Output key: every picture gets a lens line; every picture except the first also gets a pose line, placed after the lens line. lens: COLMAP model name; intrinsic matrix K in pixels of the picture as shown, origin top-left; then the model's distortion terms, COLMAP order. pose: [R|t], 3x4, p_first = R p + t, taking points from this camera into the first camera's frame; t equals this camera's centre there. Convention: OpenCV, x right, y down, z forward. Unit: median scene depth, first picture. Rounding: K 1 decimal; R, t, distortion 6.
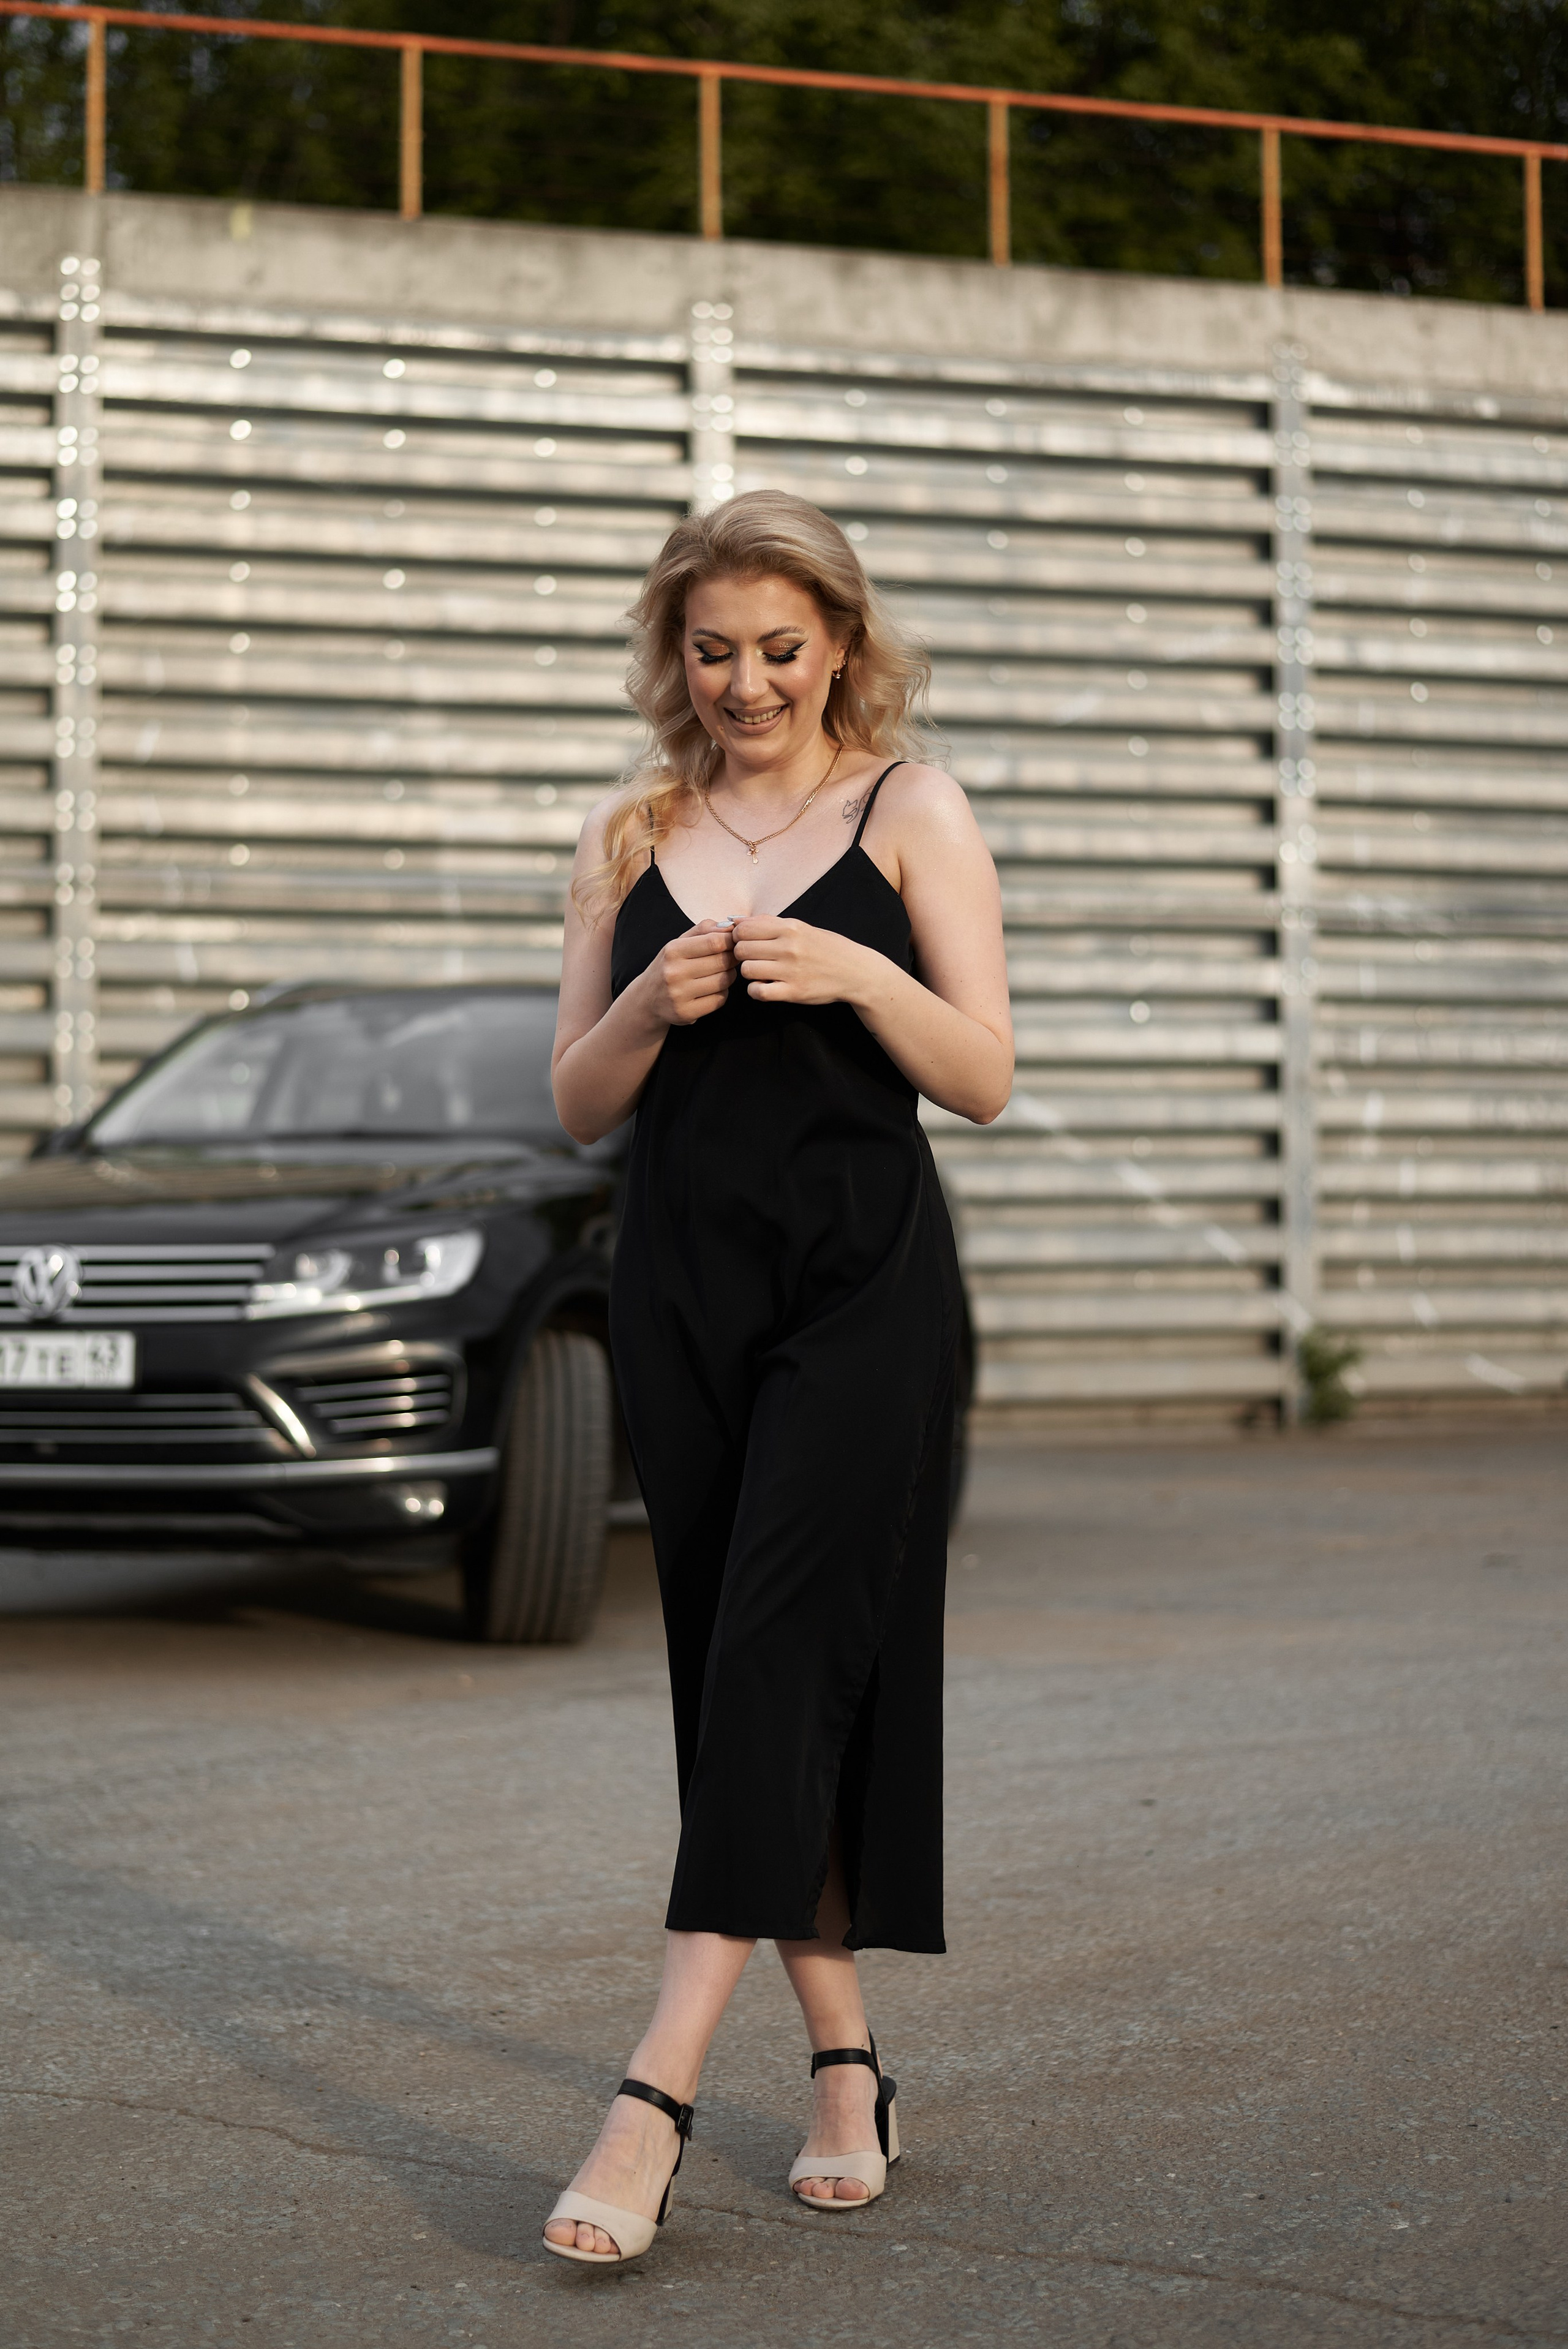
lens RADIAL K [[3717.7, 0, 784.0], [0, 3717.7, 1174.5], [0, 0, 1]] dist [-0.112972, 0.099968]
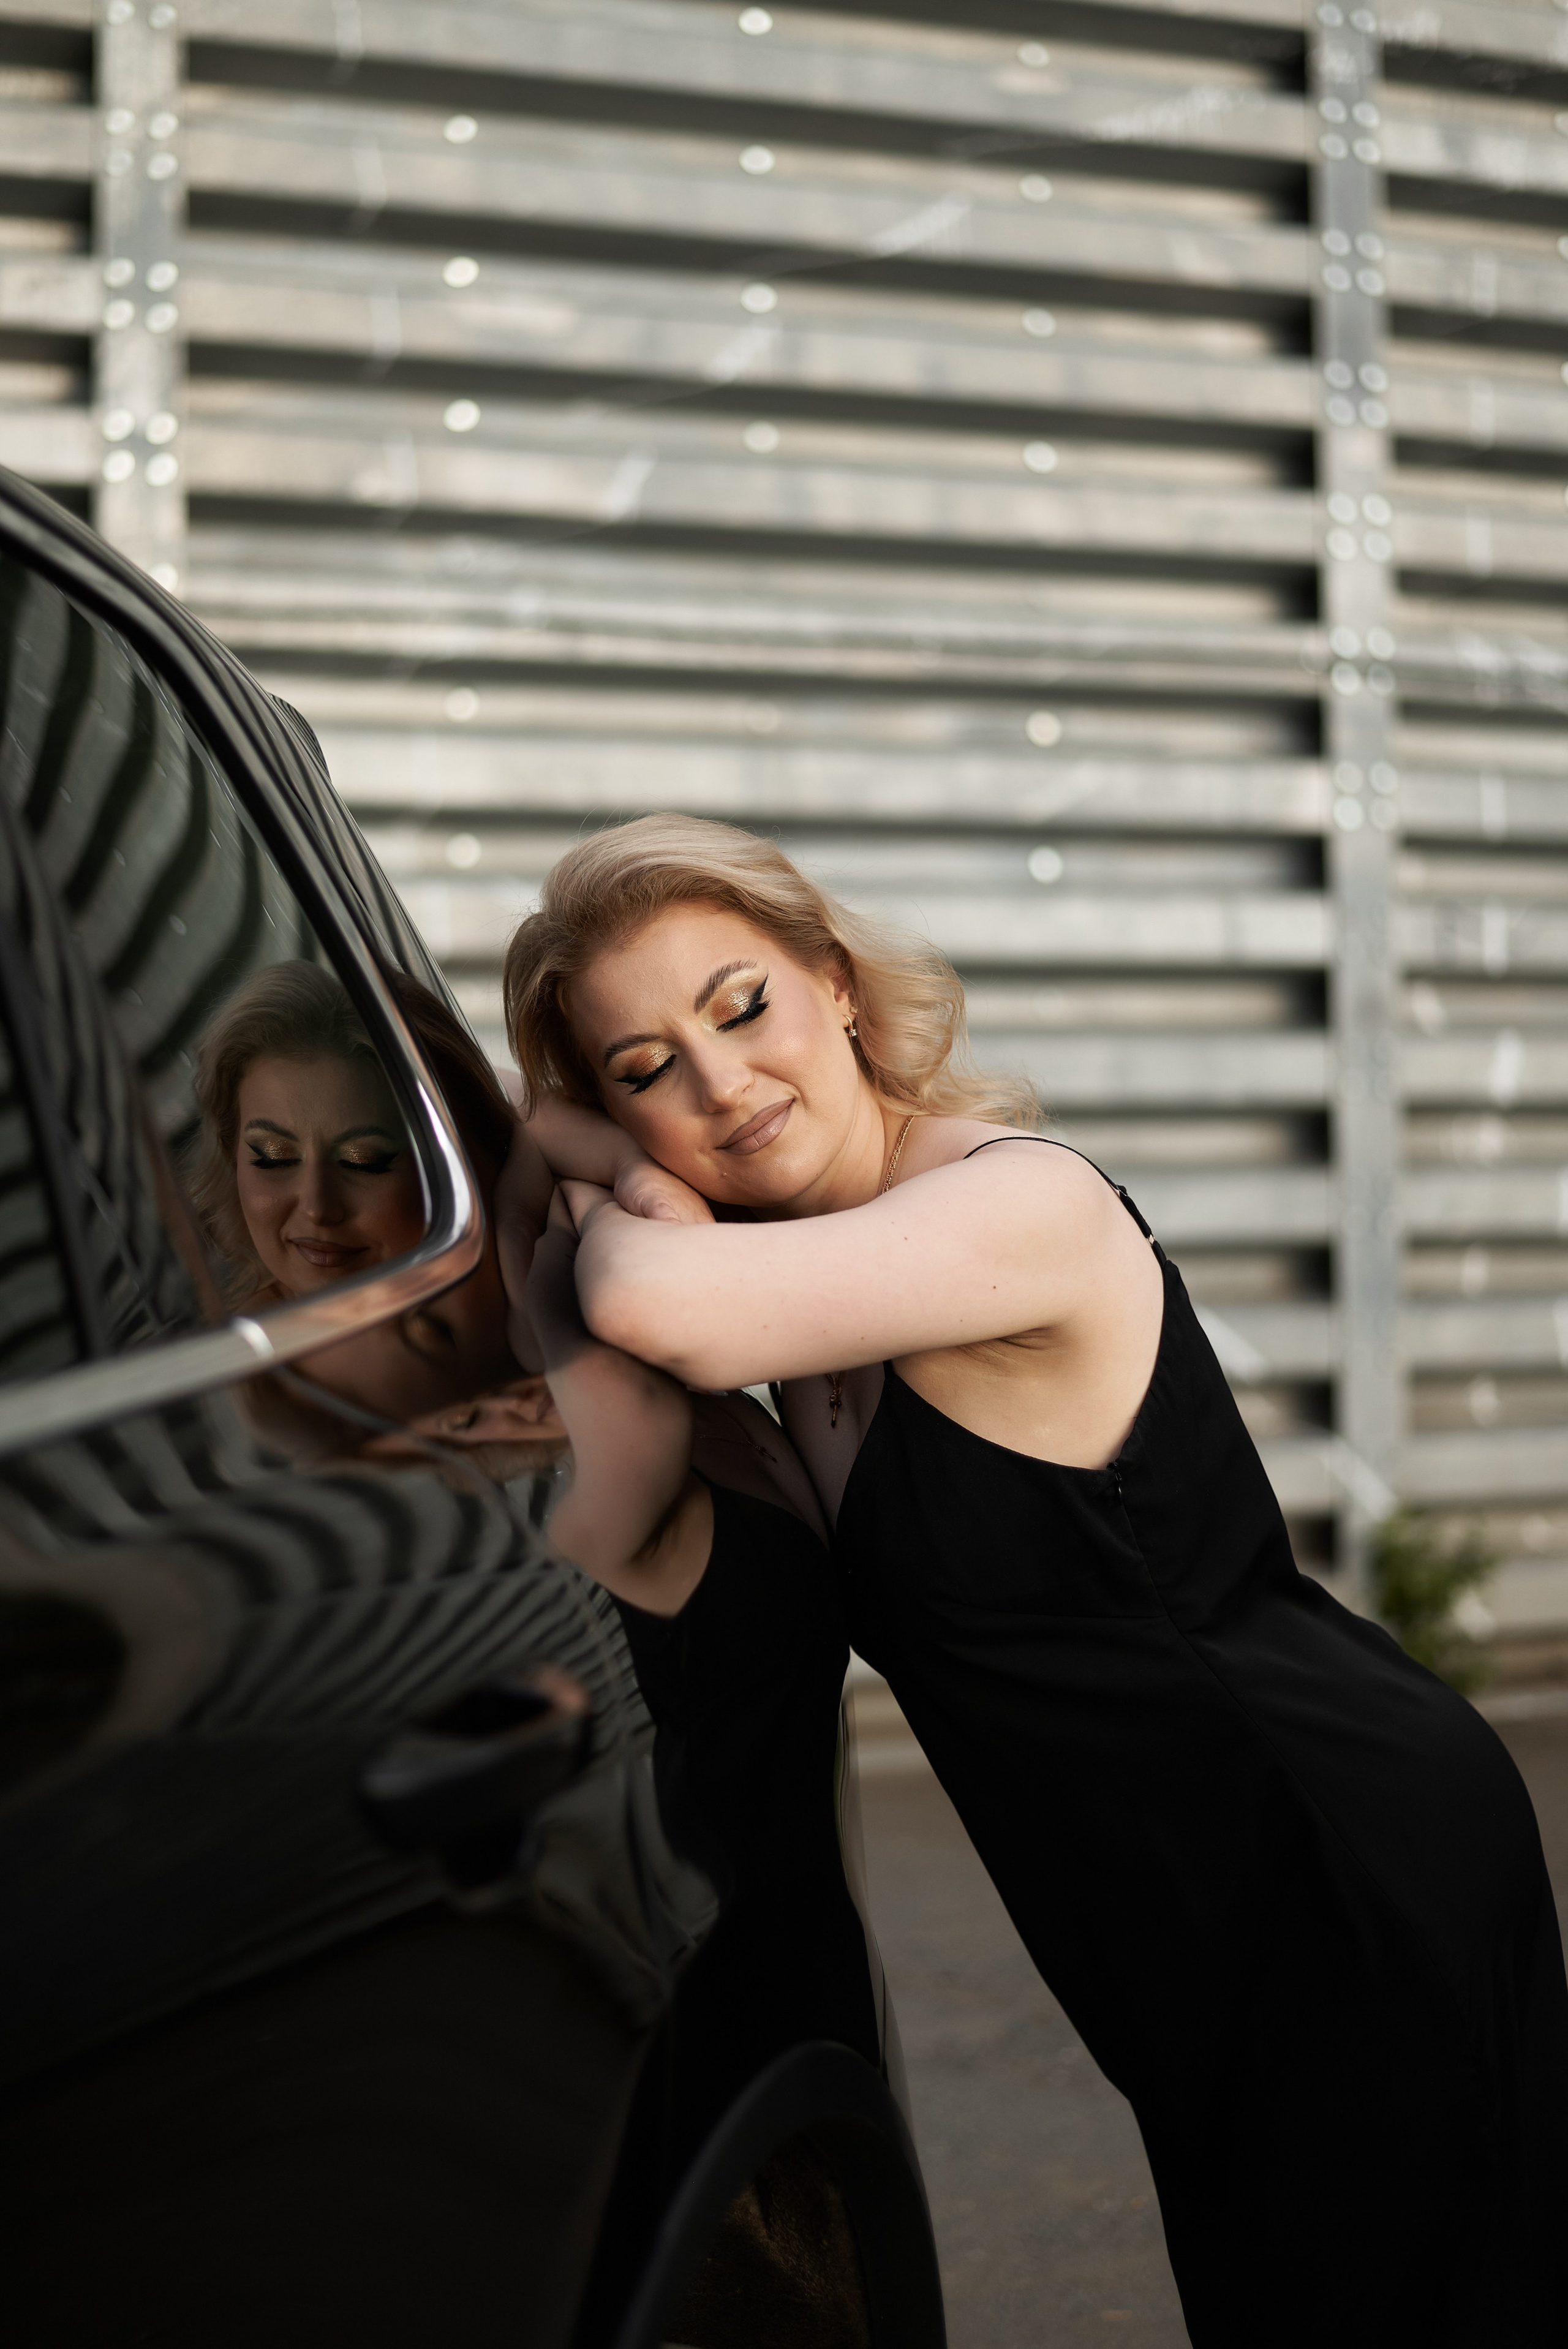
lens RADIAL K [[3717.7, 0, 784.0], [0, 3717.7, 1174.5], [0, 0, 1]] dist [-0.112972, 0.099968]
pose [[0.996668, -0.002570, 0.081521, 0.021876], [0.001431, 0.999901, 0.014026, -0.010014], [-0.081549, -0.013863, 0.996573, 0.514485]]
